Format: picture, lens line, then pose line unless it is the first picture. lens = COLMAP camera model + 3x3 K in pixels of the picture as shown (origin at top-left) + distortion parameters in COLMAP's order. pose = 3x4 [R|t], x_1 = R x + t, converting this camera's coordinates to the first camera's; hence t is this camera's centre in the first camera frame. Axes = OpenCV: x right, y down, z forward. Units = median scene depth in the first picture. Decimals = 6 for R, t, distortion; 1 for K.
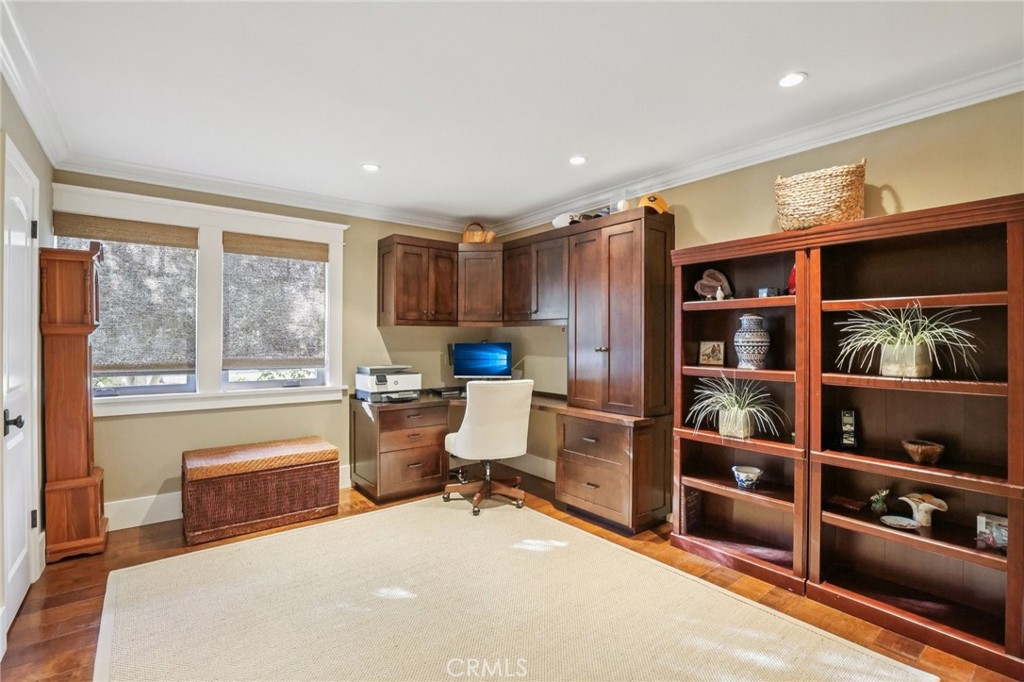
lens RADIAL K [[470.1, 0, 510.2], [0, 470.1, 334.9], [0, 0, 1]] dist [-0.032146, 0.001492]
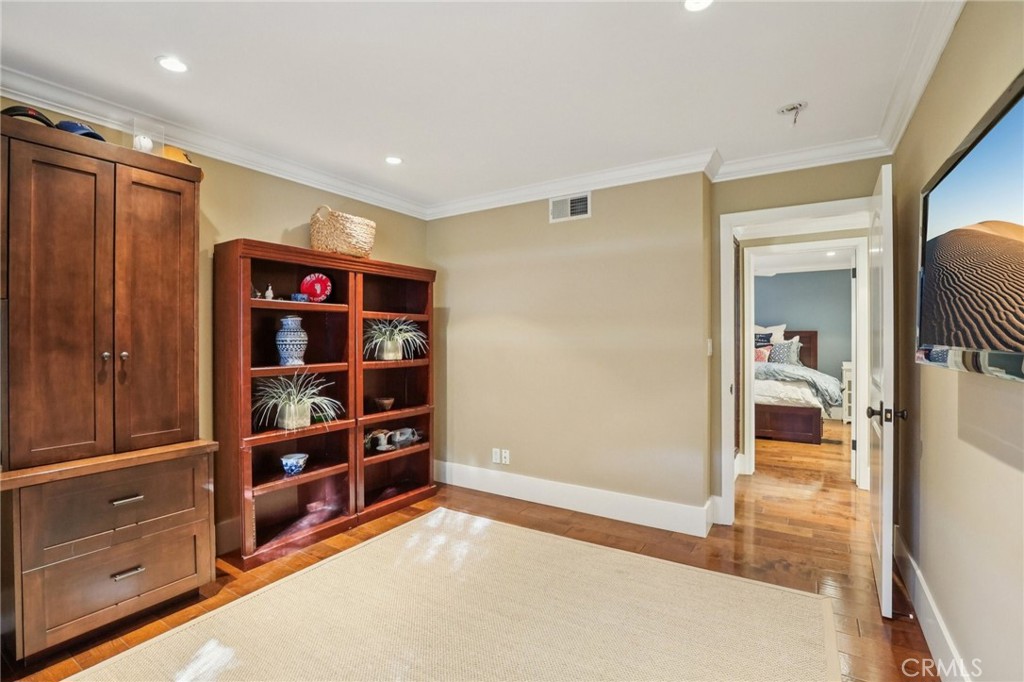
lens RADIAL K [[470.1, 0, 510.2], [0, 470.1, 334.9], [0, 0, 1]] dist [-0.032146, 0.001492]
pose [[-0.329786, 0.007334, 0.944027, -0.759925], [-0.003624, 0.999953, -0.009034, 0.010531], [-0.944049, -0.006400, -0.329744, 0.952889]]
